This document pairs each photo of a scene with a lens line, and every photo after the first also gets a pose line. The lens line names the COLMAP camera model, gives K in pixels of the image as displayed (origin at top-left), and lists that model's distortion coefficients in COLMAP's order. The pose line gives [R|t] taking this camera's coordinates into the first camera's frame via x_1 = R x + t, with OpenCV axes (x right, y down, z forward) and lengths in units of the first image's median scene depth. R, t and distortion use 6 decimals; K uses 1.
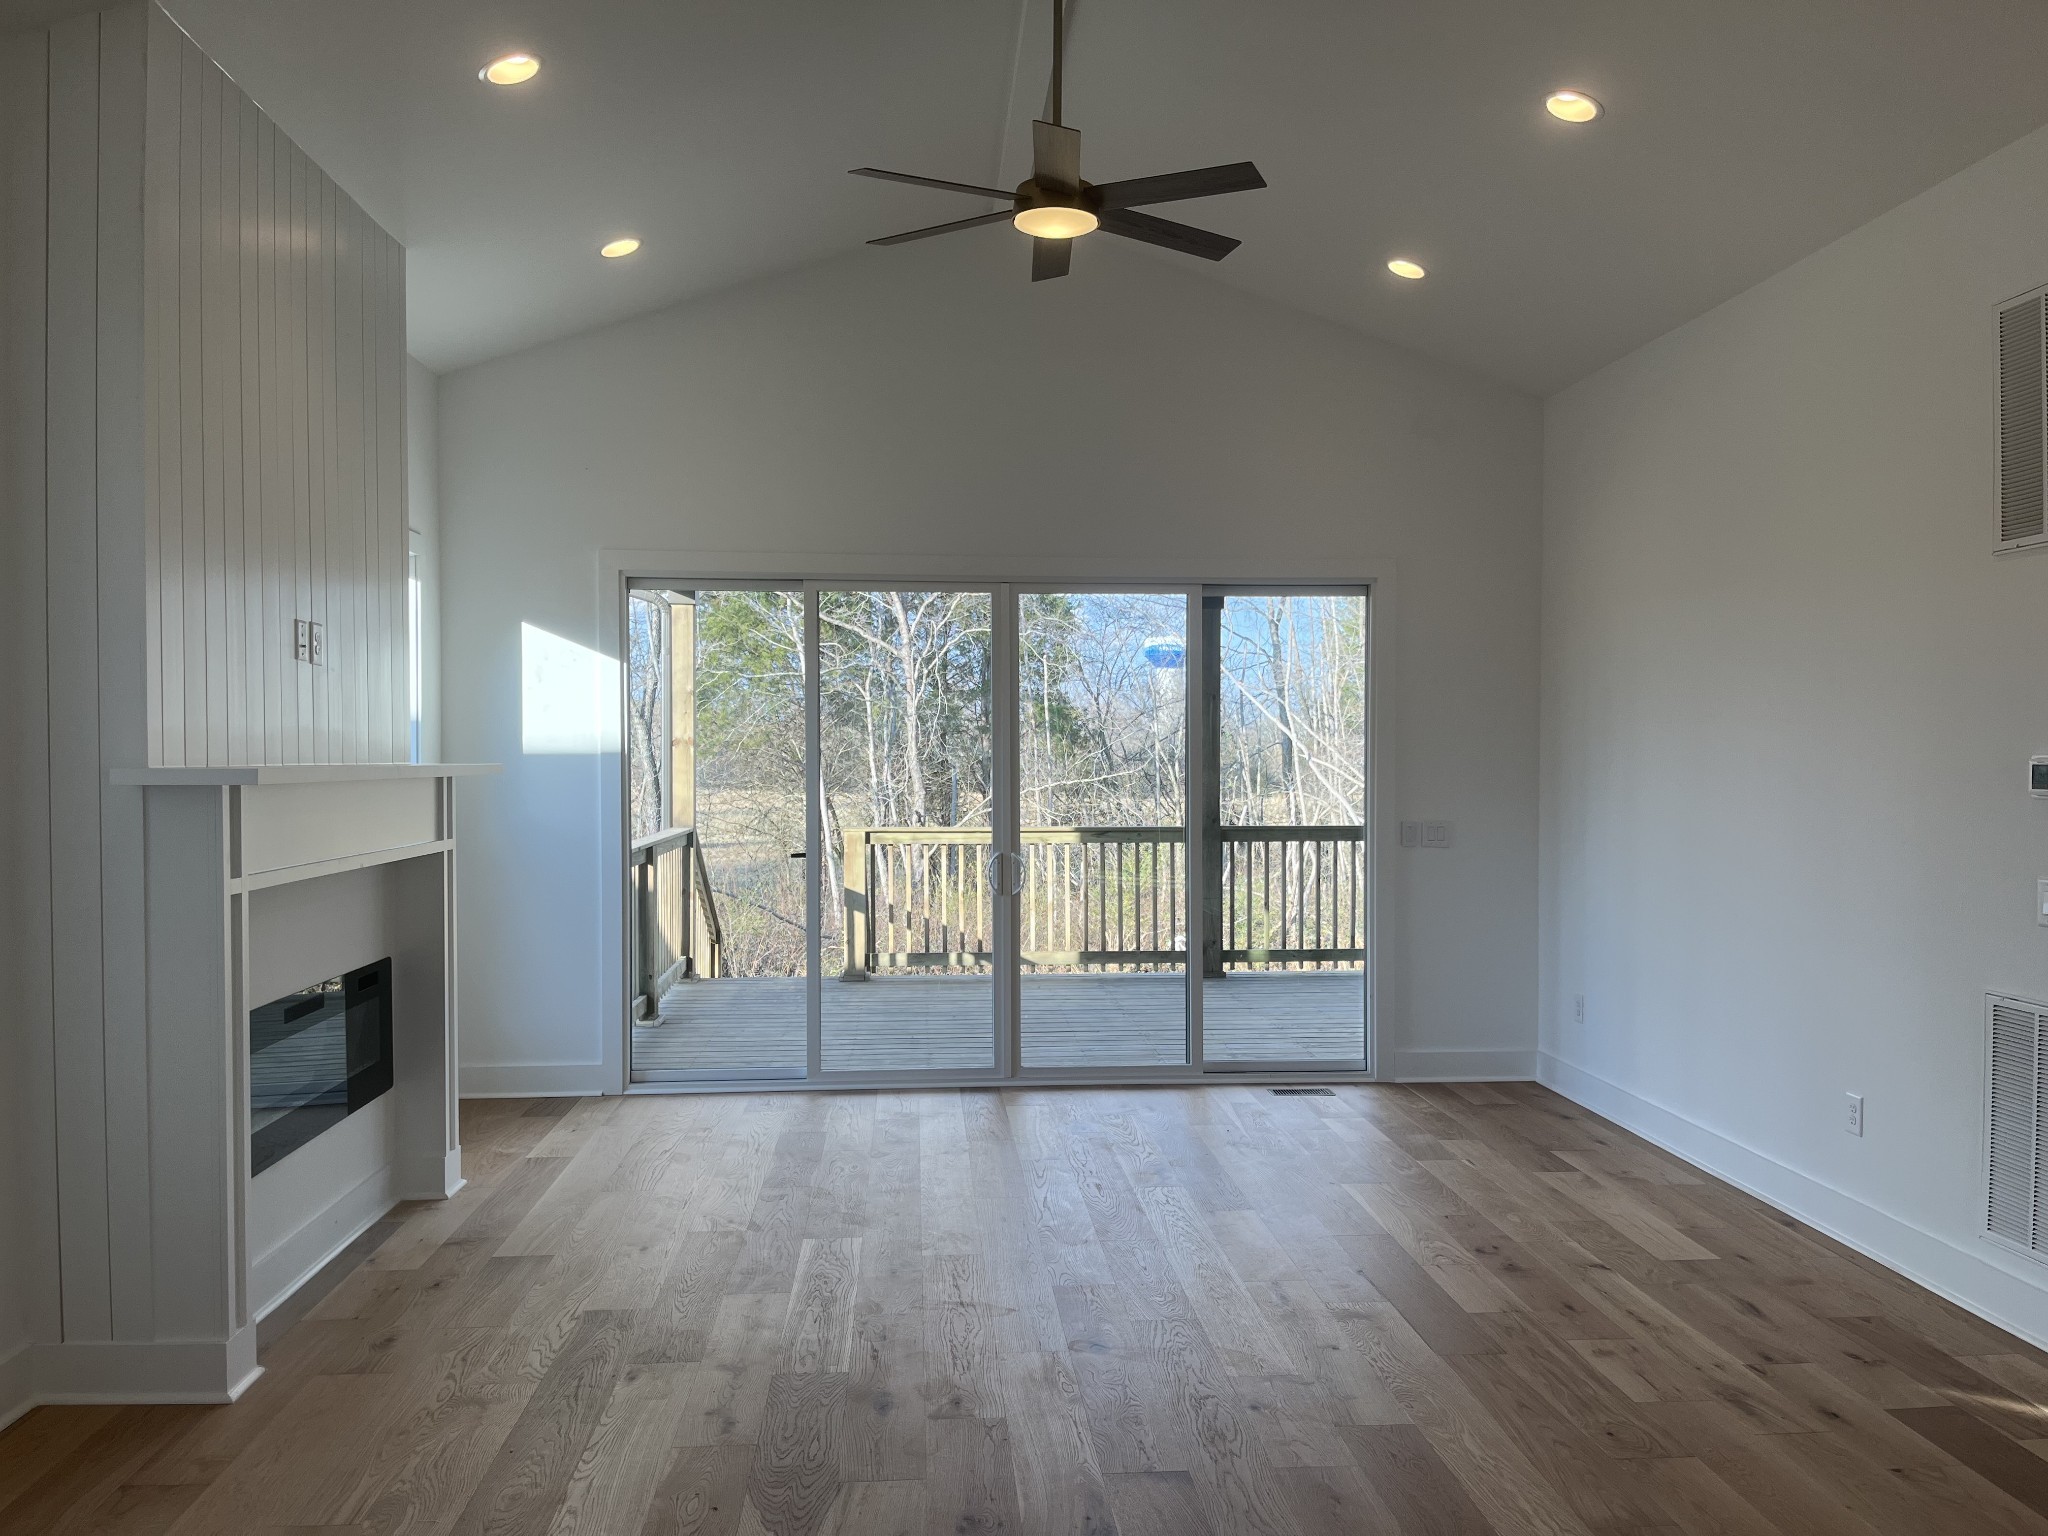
lens RADIAL K [[1537.1, 0, 1026.4], [0, 1537.1, 767.8], [0, 0, 1]] dist [0.013764, 0.000678]
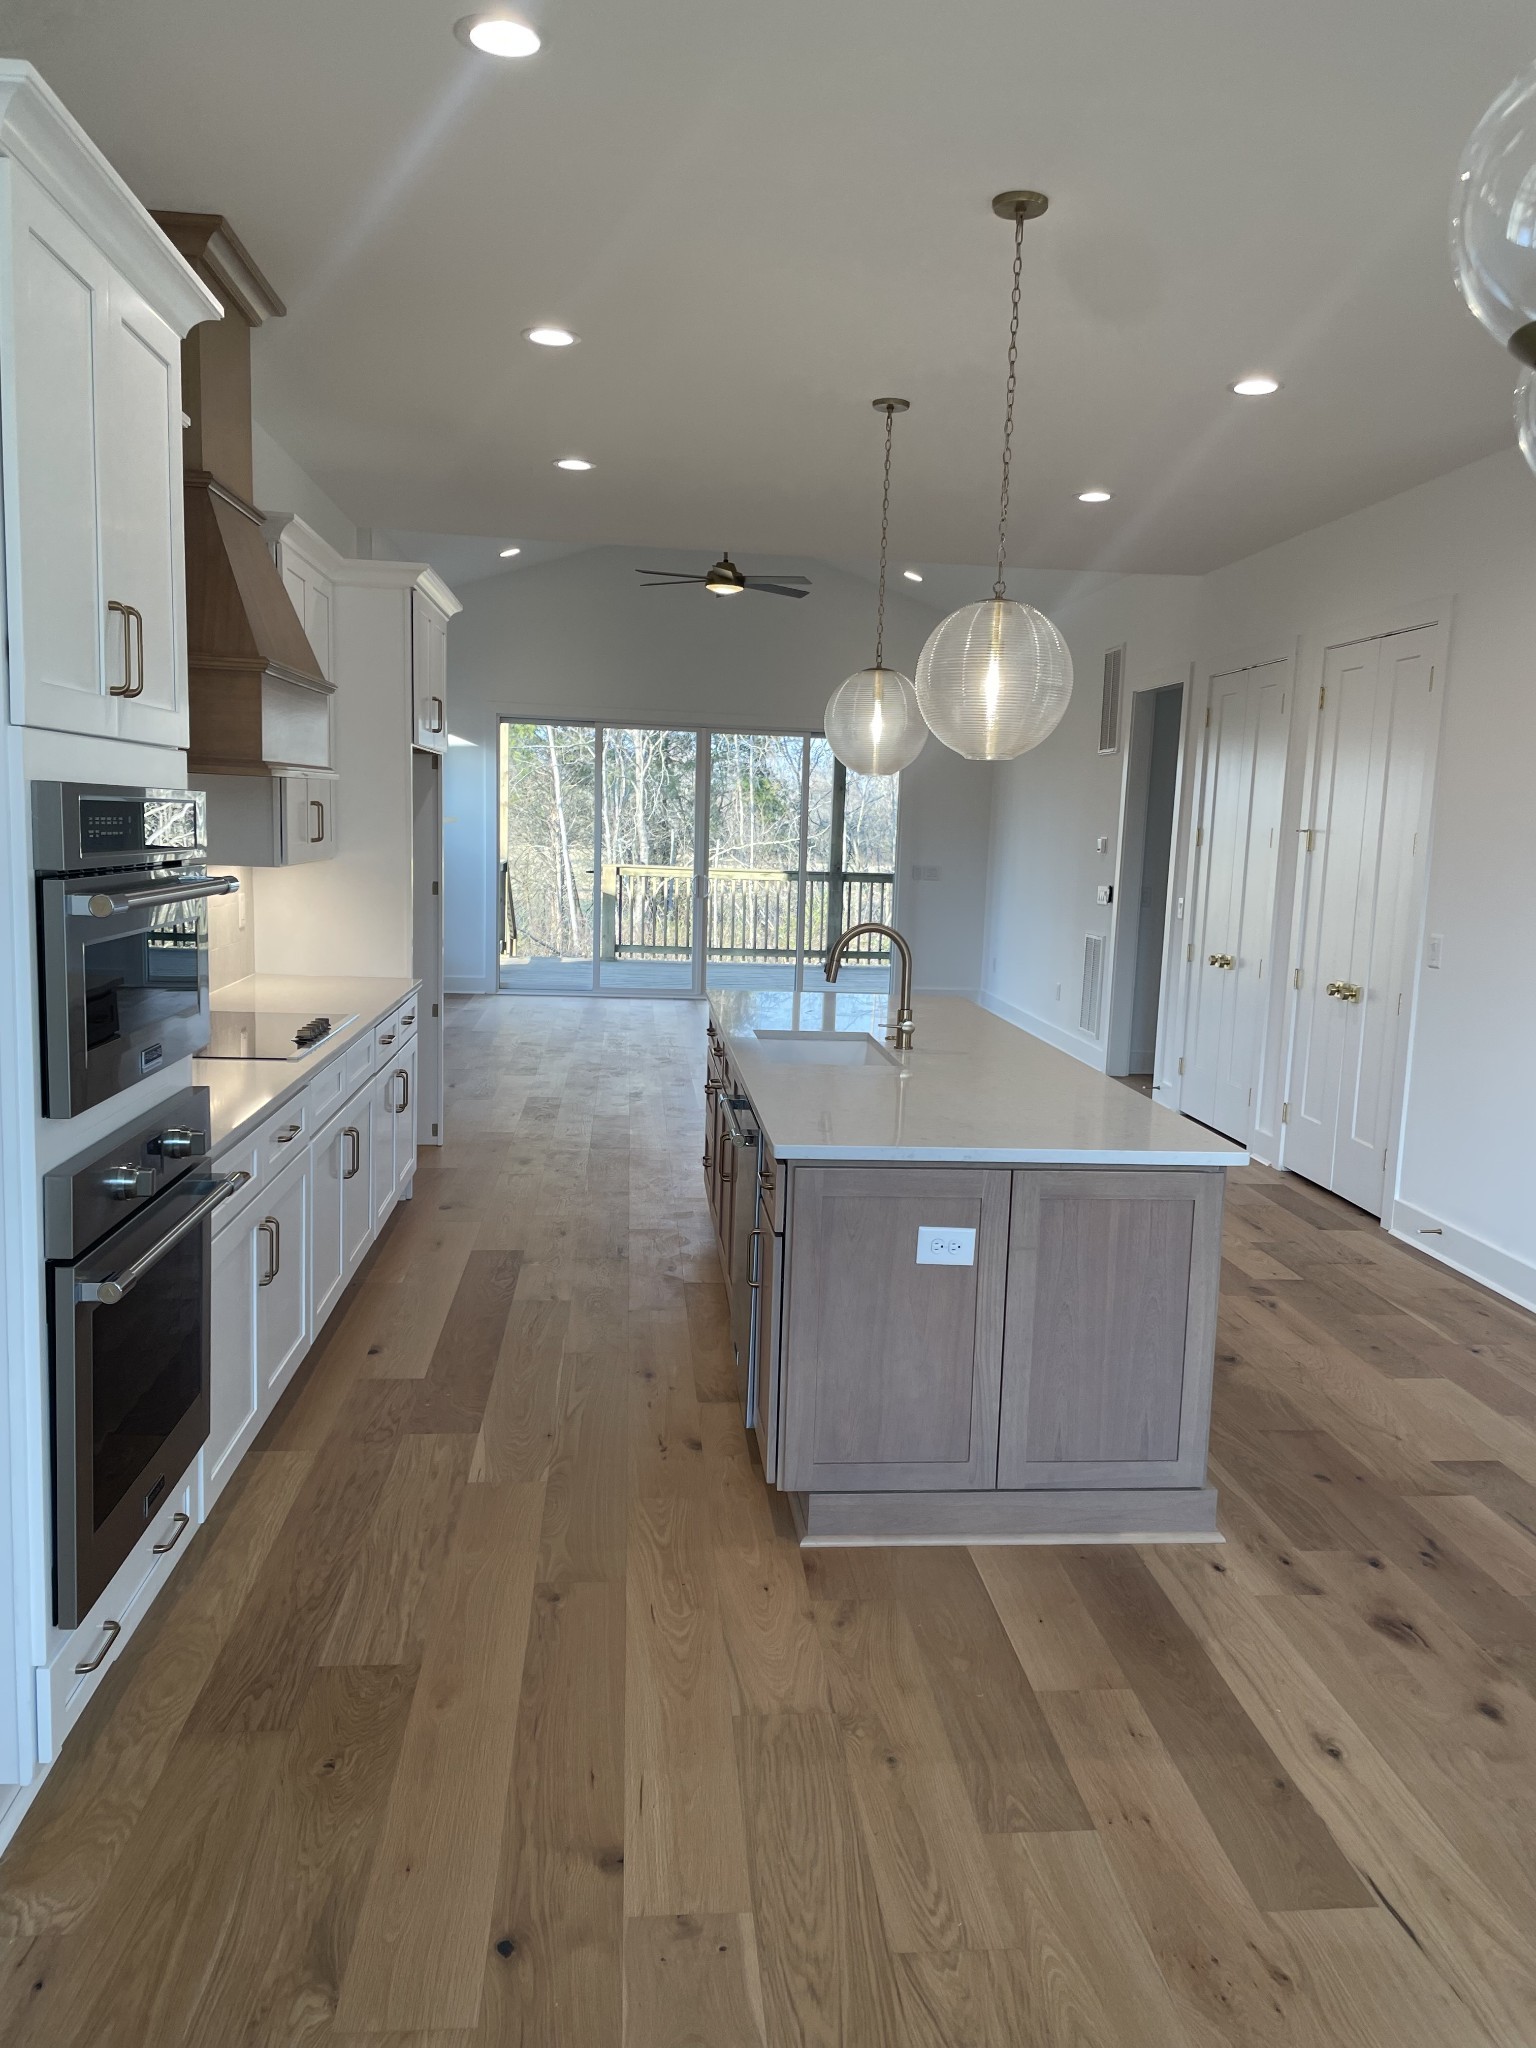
lens RADIAL K [[1537.1, 0, 770.6], [0, 1537.1, 1035.3], [0, 0, 1]] dist [0.013764, 0.000678]
pose [[0.999176, 0.034686, 0.021073, 0.021685], [-0.037151, 0.990708, 0.130836, 0.000995], [-0.016339, -0.131511, 0.991180, -0.477286]]
